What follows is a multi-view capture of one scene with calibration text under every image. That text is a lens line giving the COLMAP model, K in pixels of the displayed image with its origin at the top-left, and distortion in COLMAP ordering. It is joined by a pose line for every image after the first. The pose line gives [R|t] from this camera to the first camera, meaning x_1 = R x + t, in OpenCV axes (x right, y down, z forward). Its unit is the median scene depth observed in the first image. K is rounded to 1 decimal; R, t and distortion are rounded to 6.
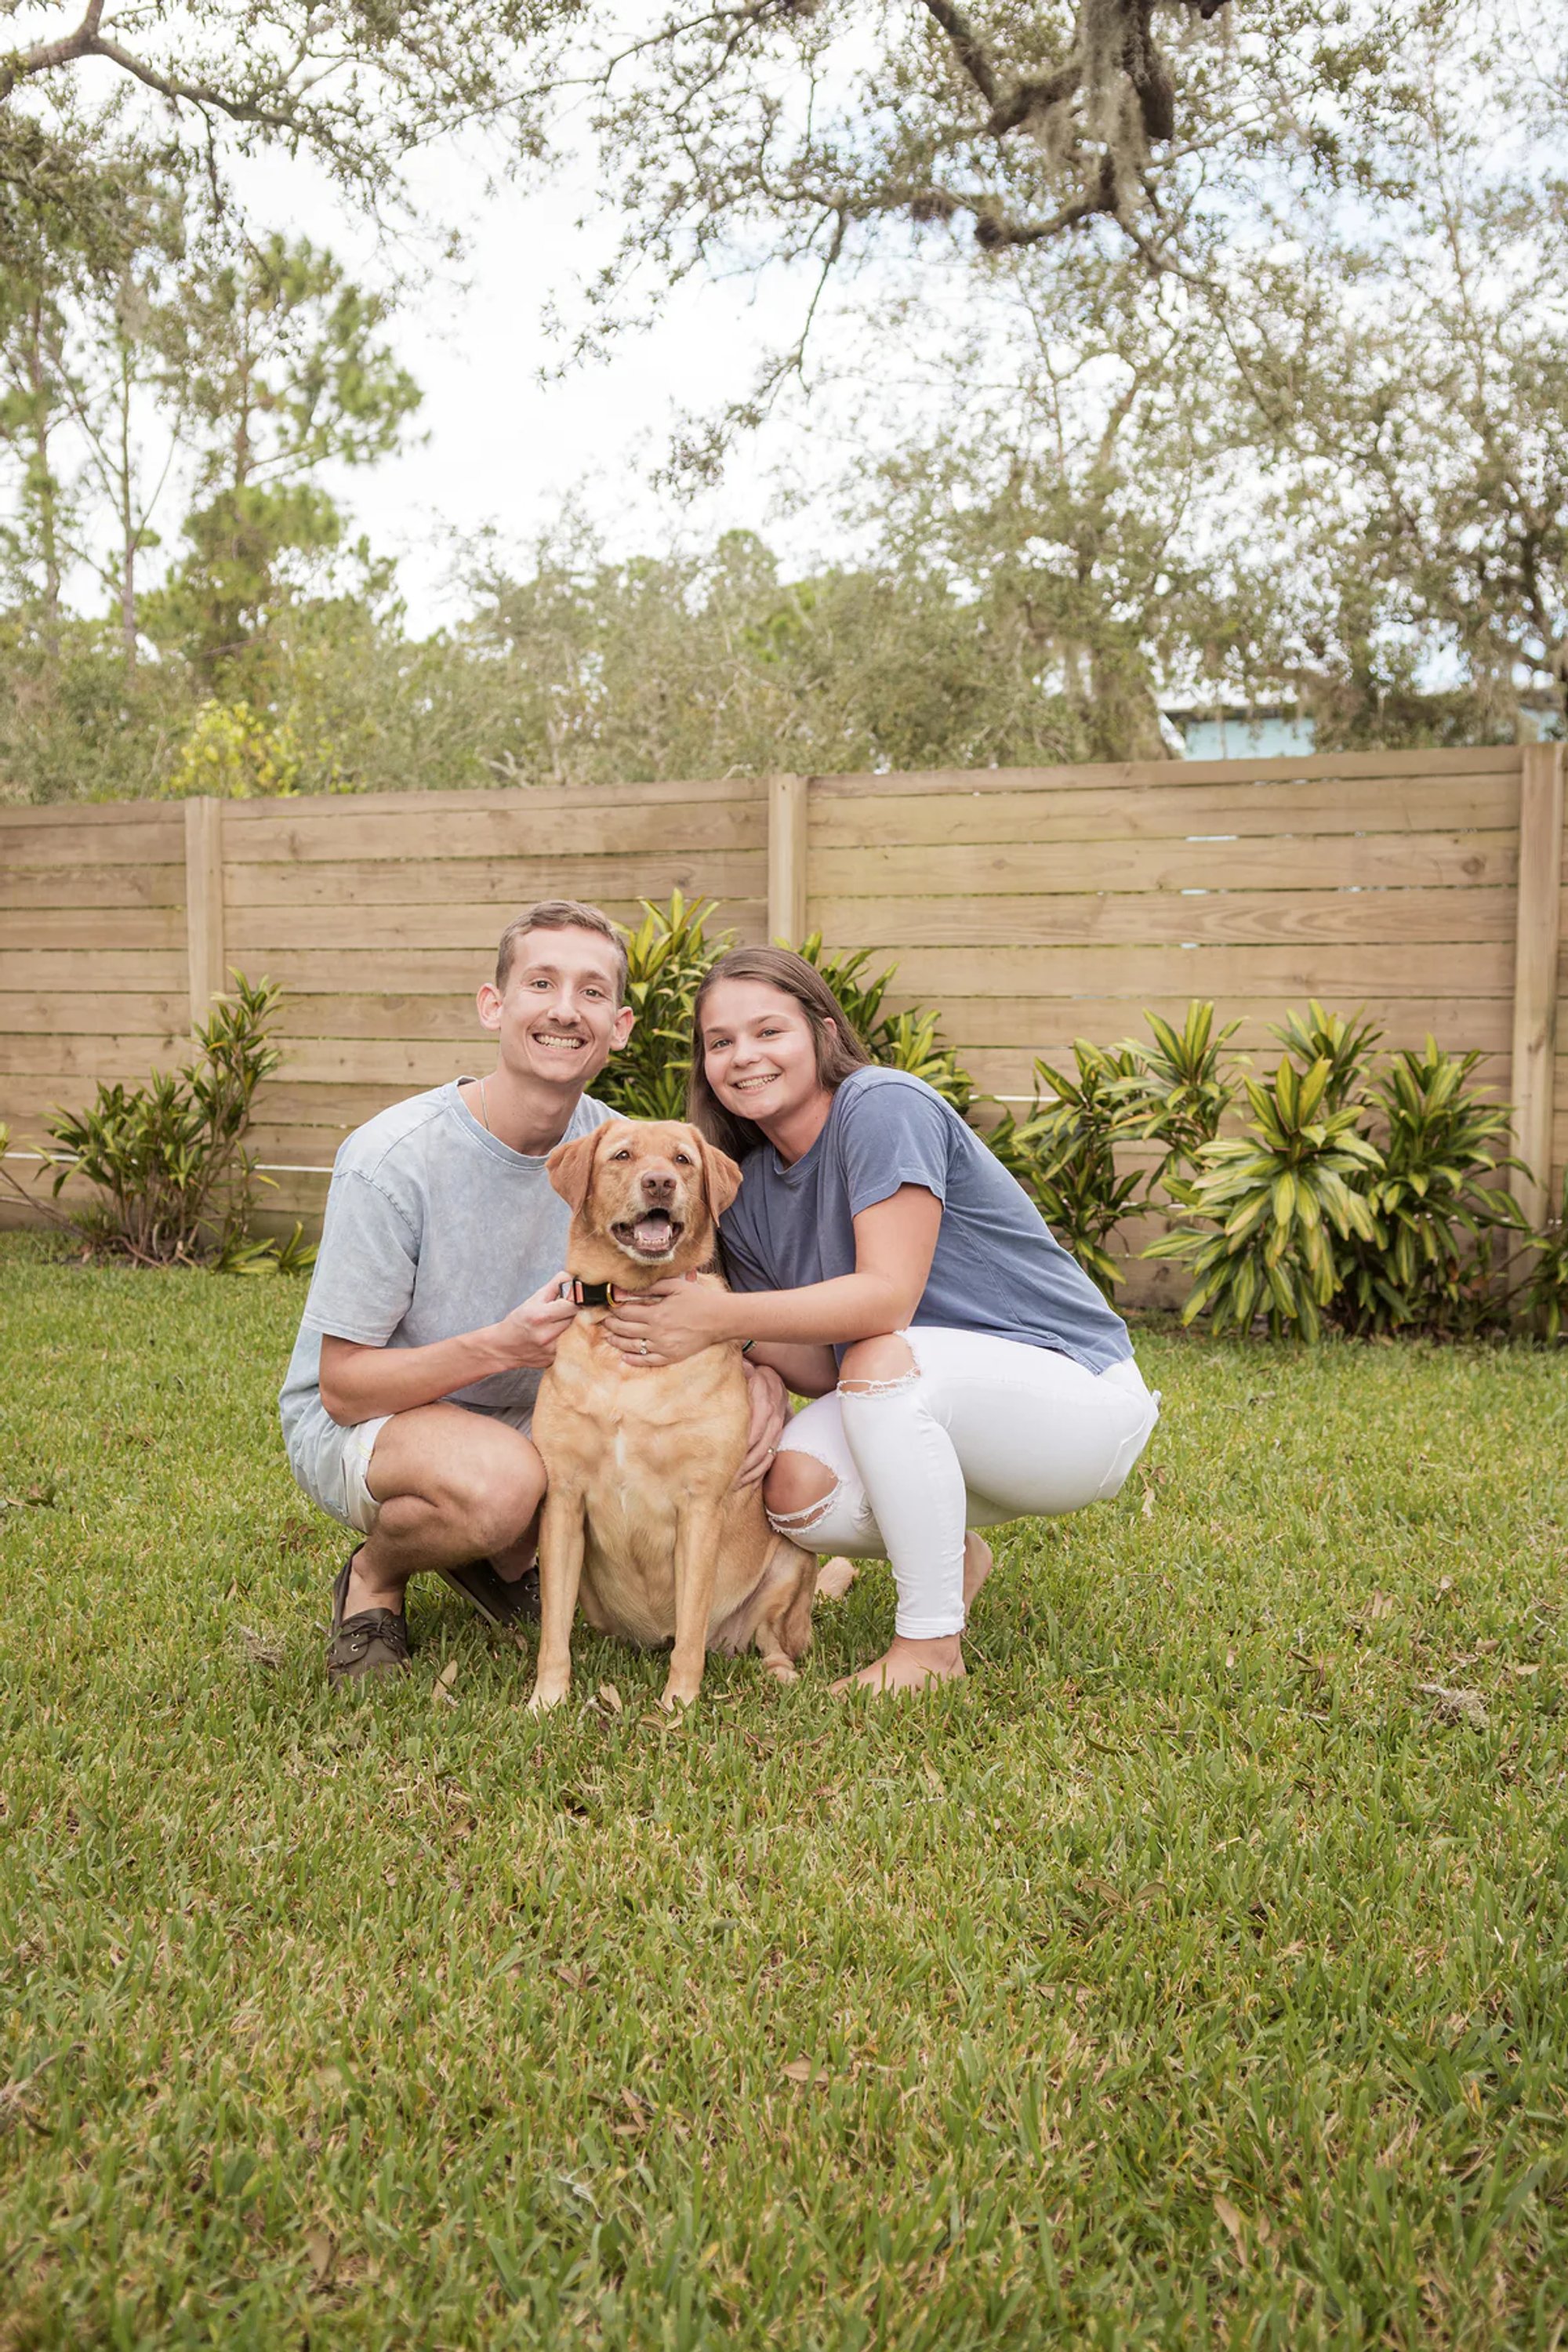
lens RADIAL K [[2833.6, 0, 784.0], [0, 2833.6, 1176.0], [0, 0, 1]] dist [0.082364, 0.011820]
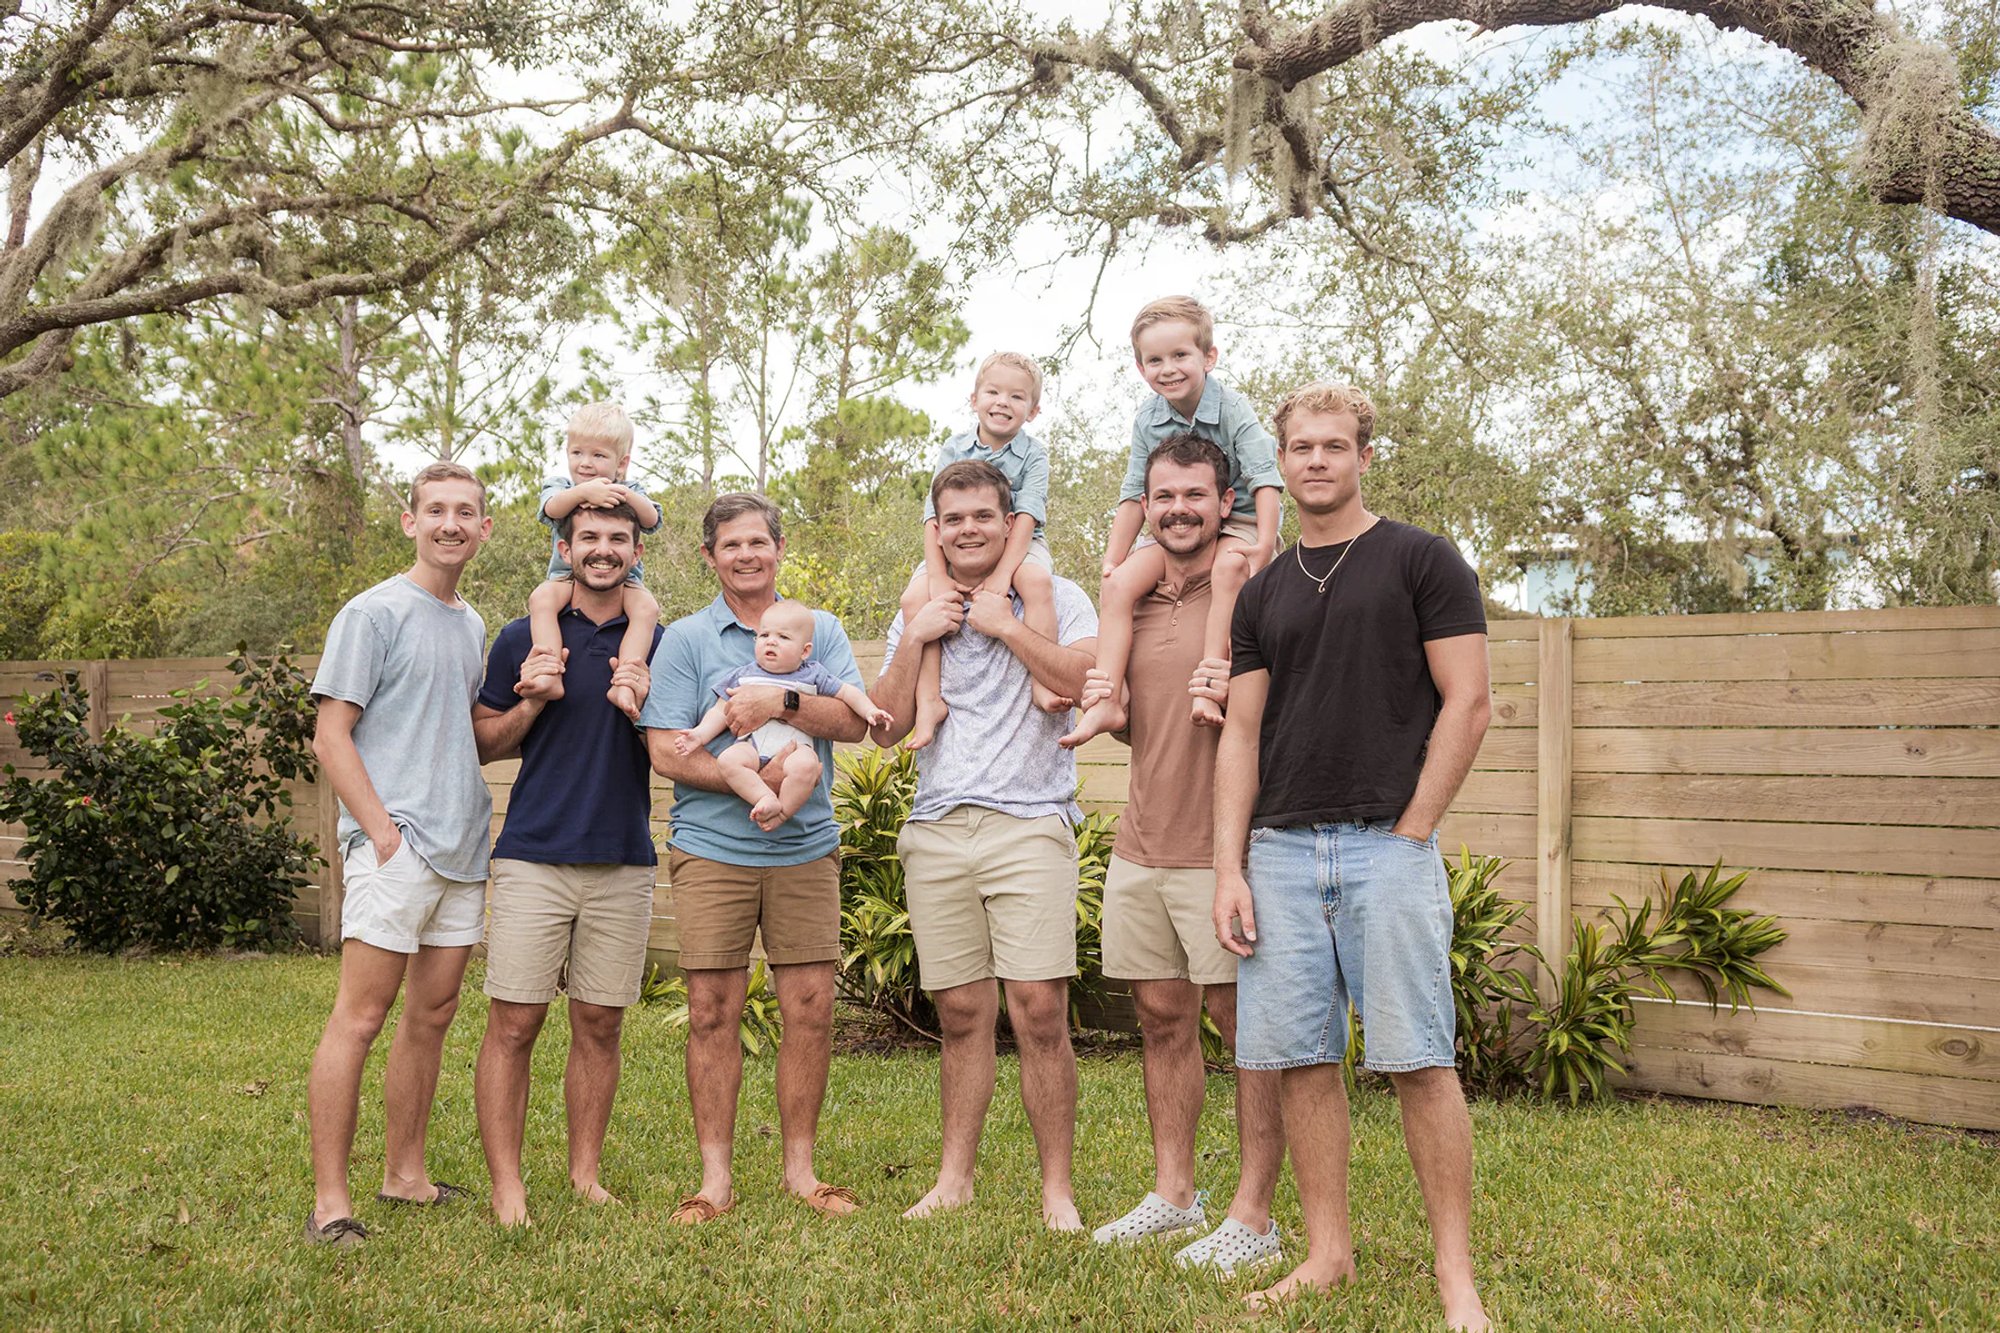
lens RADIAL K [[2088.6, 0, 974.9], [0, 2088.6, 660.1], [0, 0, 1]] dist [0.044696, -0.024129]
pose [[0.990494, 0.002612, -0.137530, 0.041763], [-0.017511, 0.994079, -0.107237, -0.008227], [0.136435, 0.108626, 0.984676, 0.010489]]
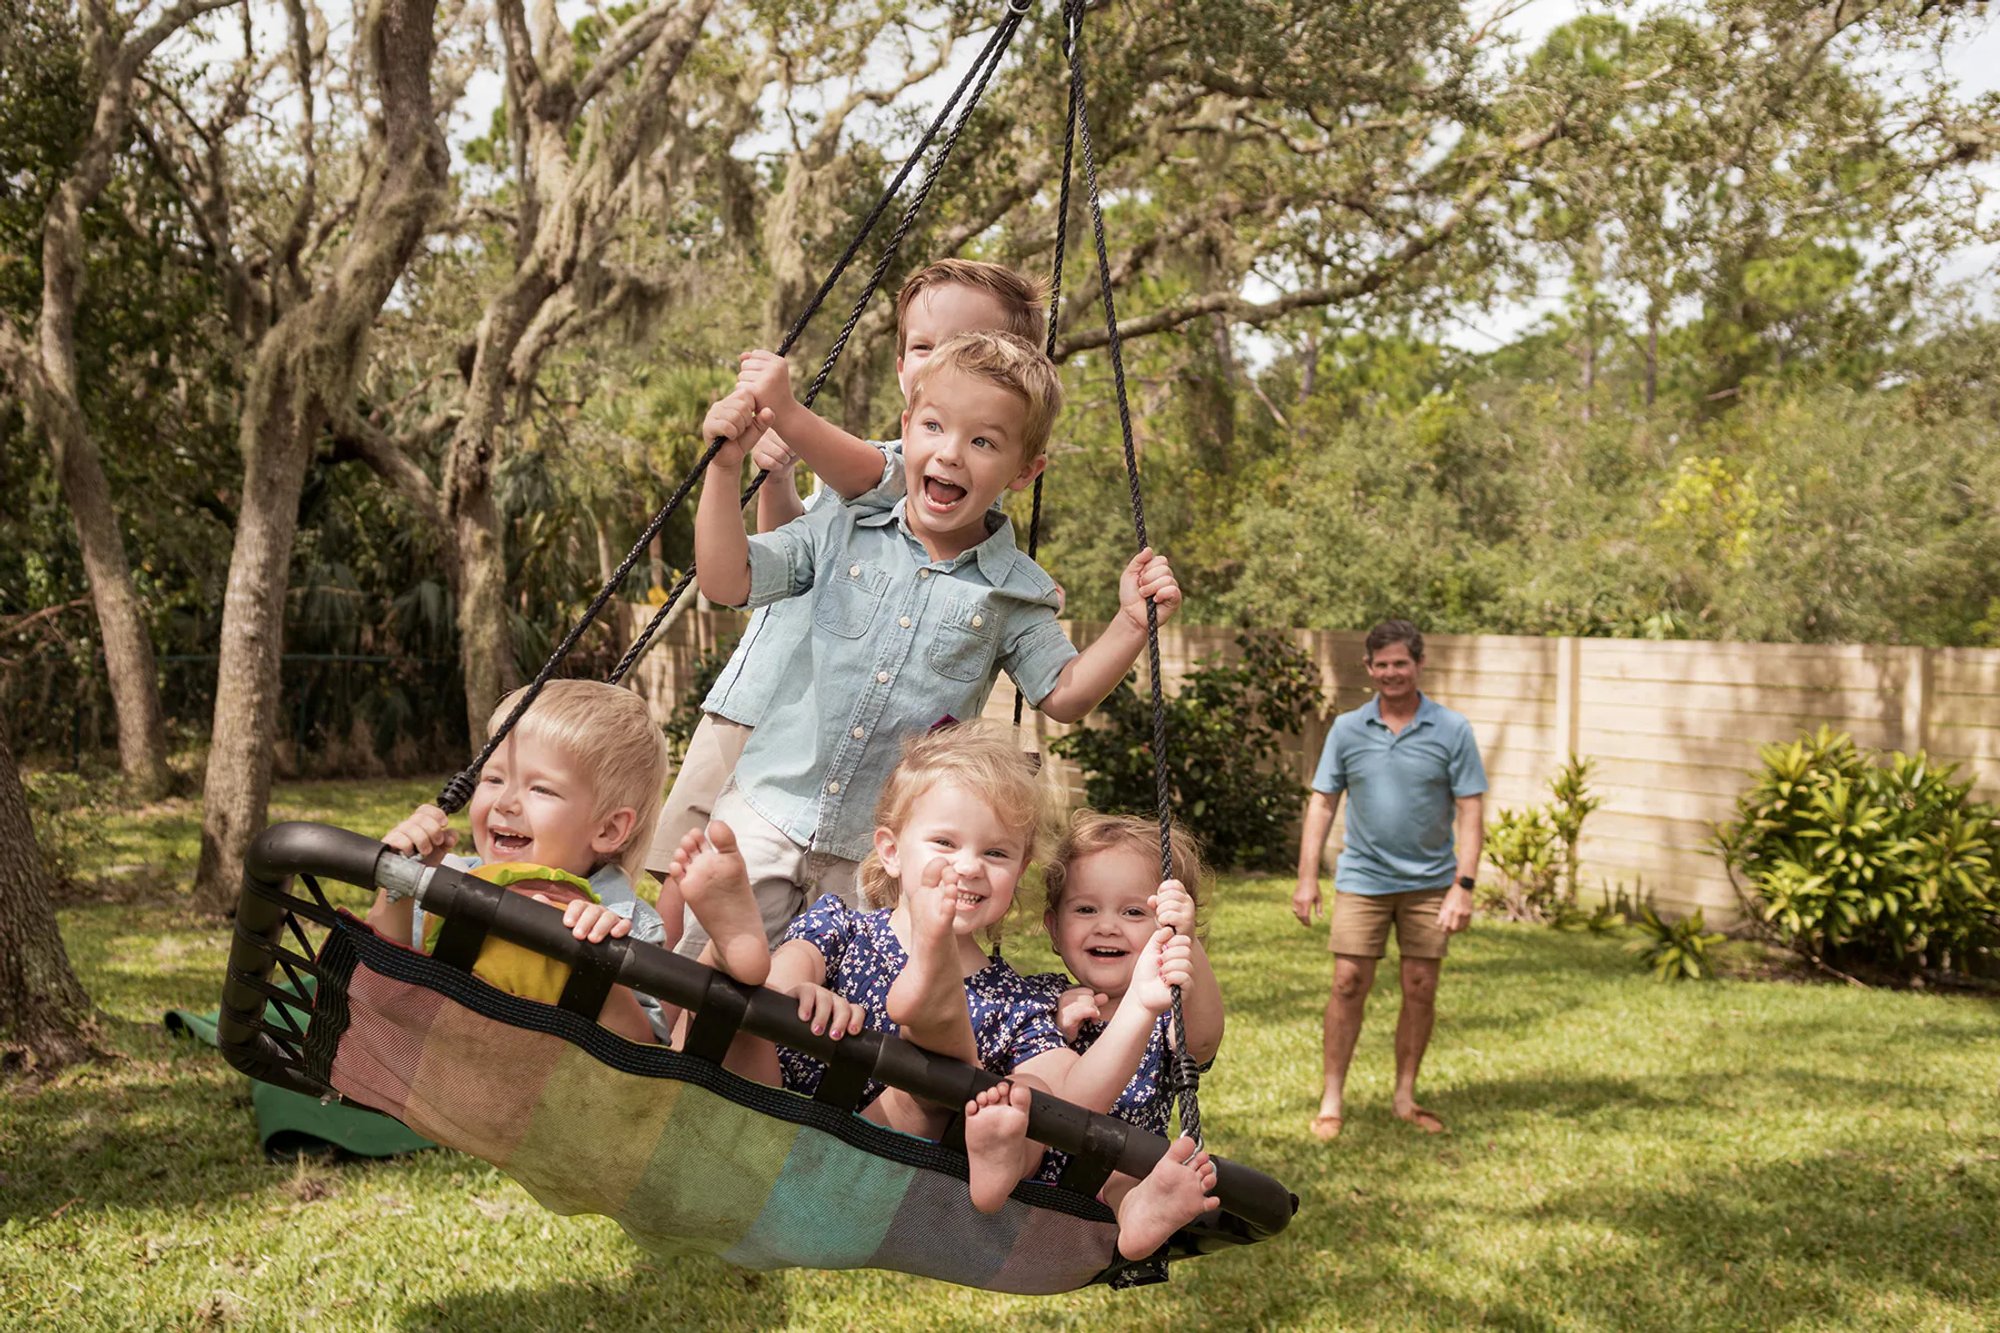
lens RADIAL K [[2409.5, 0, 1000.0], [0, 2409.5, 666.5], [0, 0, 1]] dist [0.082364, 0.011820]
pose [[0.879664, 0.028577, -0.474737, 0.070071], [-0.053930, 0.997748, -0.039869, -0.016843], [0.472529, 0.060674, 0.879224, -0.160021]]
